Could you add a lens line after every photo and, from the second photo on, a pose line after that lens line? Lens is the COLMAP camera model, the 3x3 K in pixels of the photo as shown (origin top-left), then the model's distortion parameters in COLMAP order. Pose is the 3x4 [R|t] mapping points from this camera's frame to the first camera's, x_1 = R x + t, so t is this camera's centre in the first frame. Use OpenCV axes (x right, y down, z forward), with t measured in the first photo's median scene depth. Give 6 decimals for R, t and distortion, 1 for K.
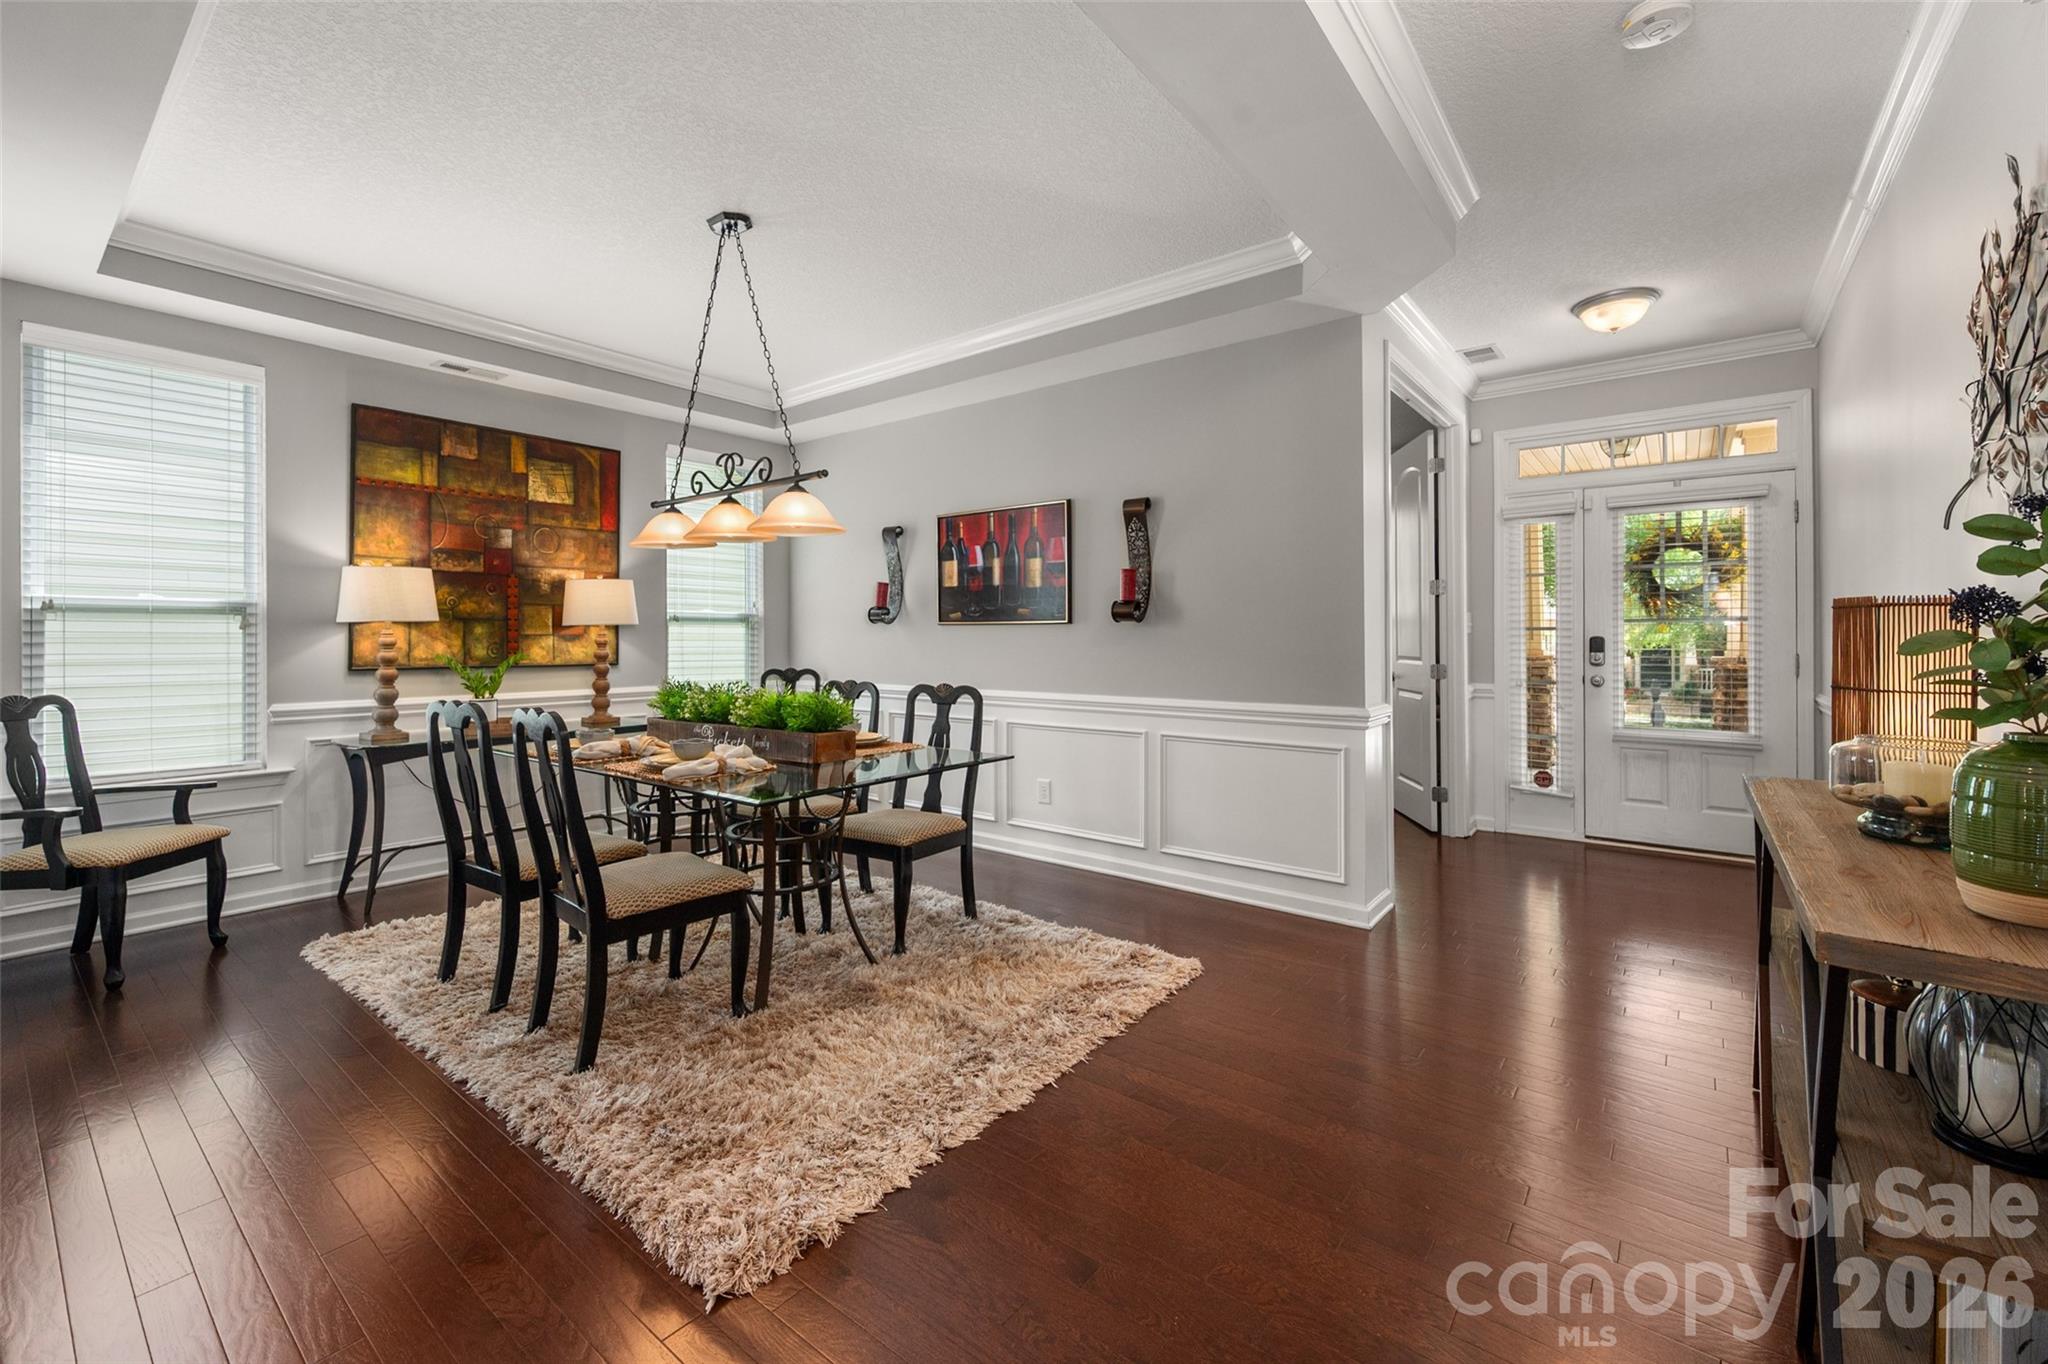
lens RADIAL K [[824.2, 0, 1047.0], [0, 824.2, 636.4], [0, 0, 1]] dist [0.000523, 0.000100]
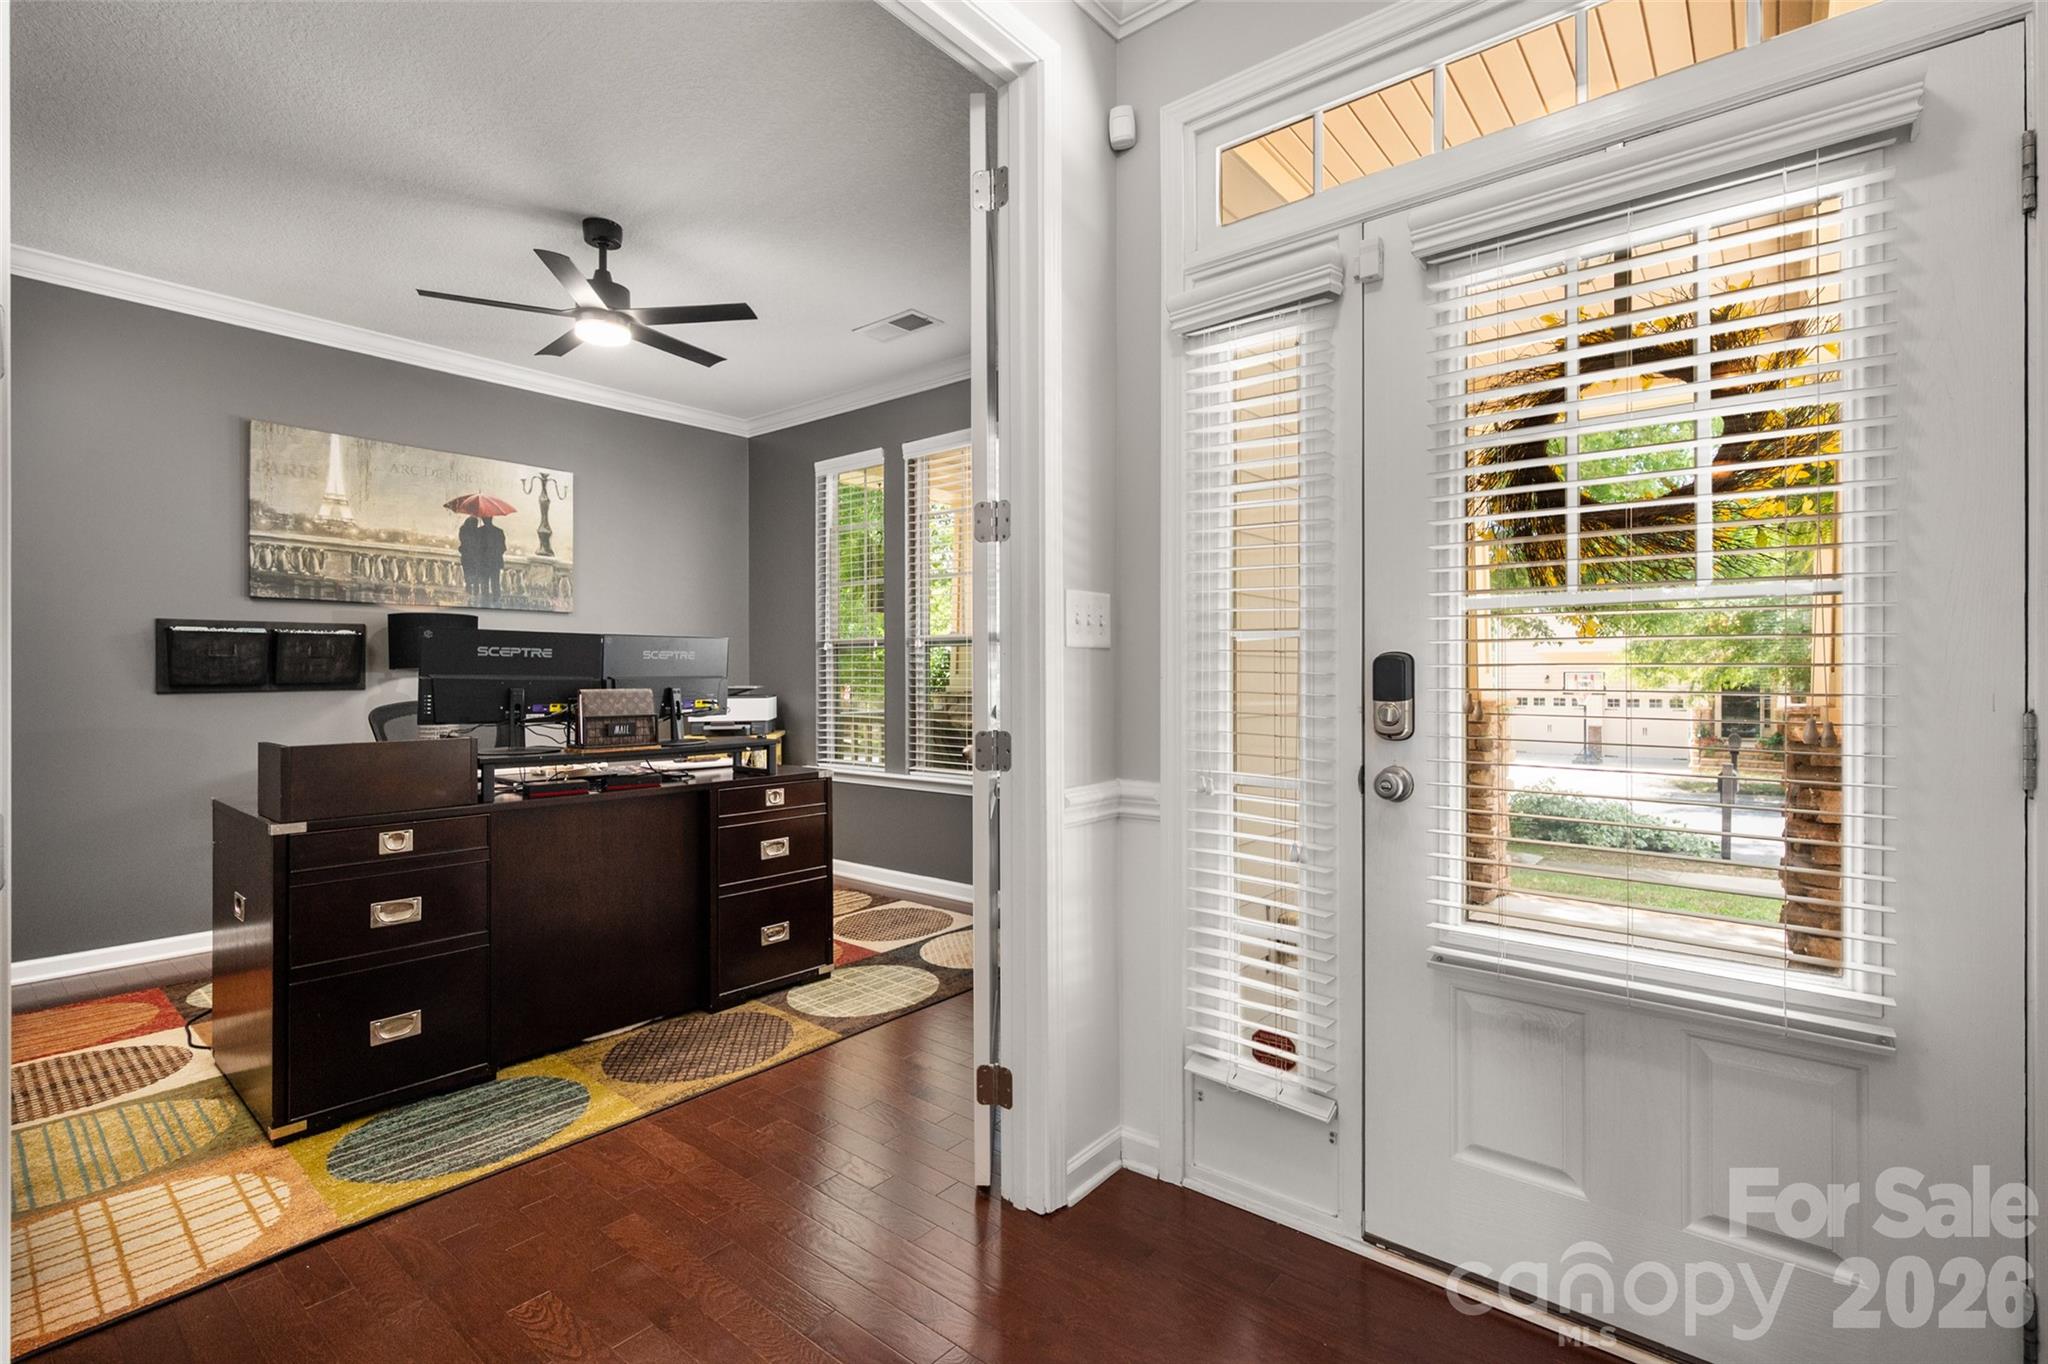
lens RADIAL K [[962.6, 0, 1024.6], [0, 962.6, 678.8], [0, 0, 1]] dist [0.006359, 0.001002]
pose [[0.999980, -0.000574, -0.006360, 0.509711], [0.000613, 0.999981, 0.006080, 0.007917], [0.006357, -0.006084, 0.999961, 0.593306]]
